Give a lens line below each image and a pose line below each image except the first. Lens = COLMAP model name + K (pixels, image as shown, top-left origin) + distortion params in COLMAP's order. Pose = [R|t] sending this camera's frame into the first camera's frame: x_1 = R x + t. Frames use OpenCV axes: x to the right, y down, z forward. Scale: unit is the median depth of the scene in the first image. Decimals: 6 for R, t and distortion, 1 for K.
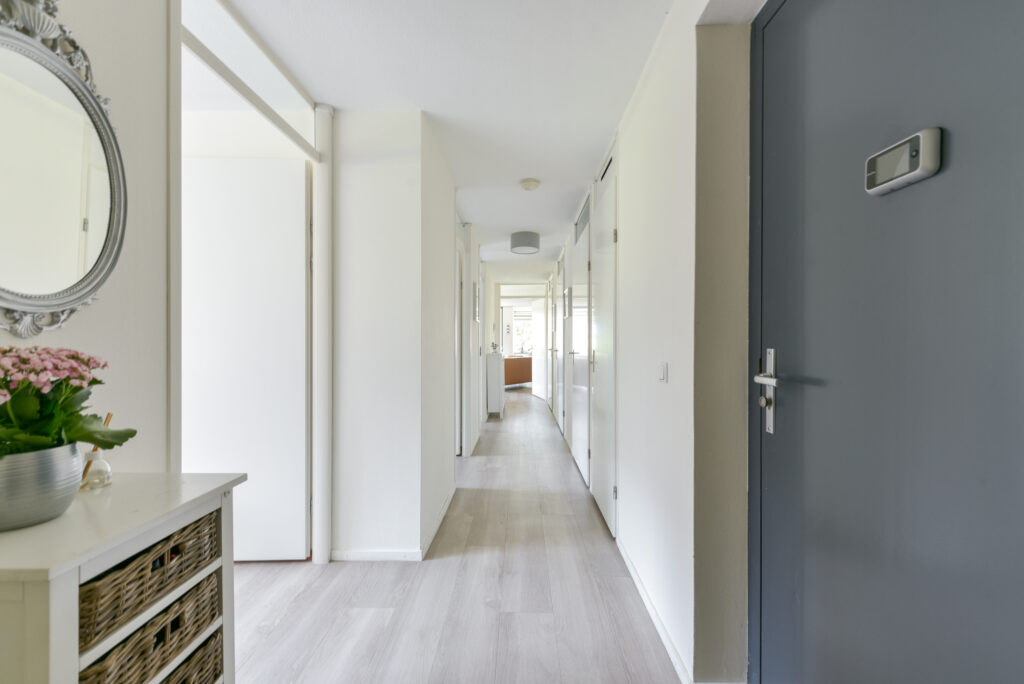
lens RADIAL K [[404.0, 0, 512.0], [0, 404.0, 342.0], [0, 0, 1]] dist [-0.000562, 0.000047]
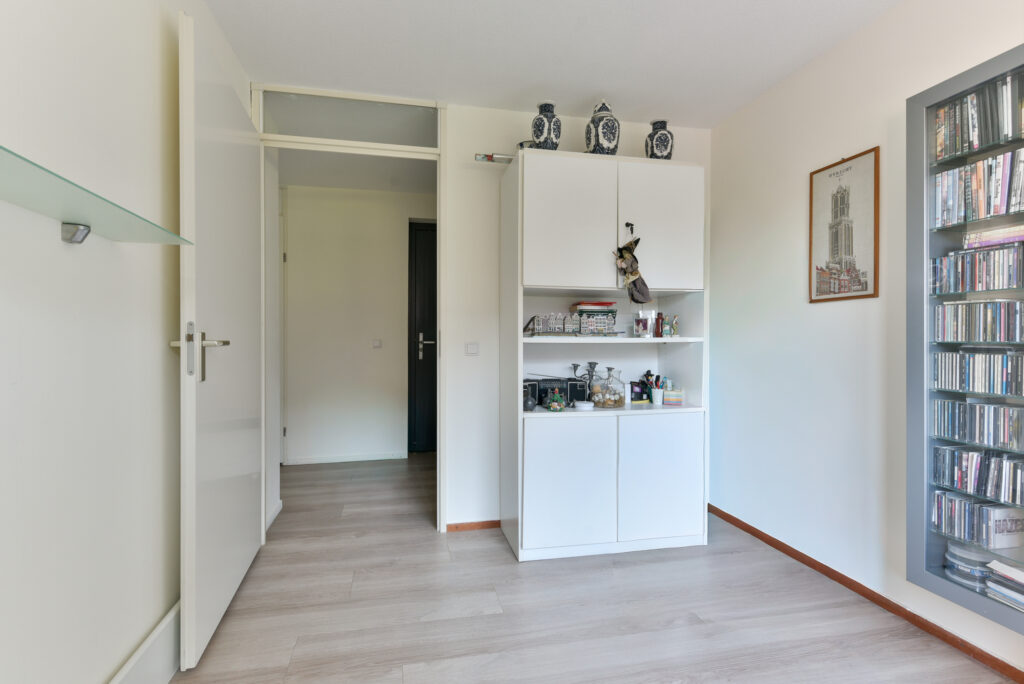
lens RADIAL K [[490.6, 0, 512.0], [0, 490.6, 342.0], [0, 0, 1]] dist [0.000616, 0.000136]
pose [[-0.251162, -0.007391, 0.967917, -2.248909], [0.001125, 0.999968, 0.007928, 0.038806], [-0.967945, 0.003080, -0.251145, 0.870582]]
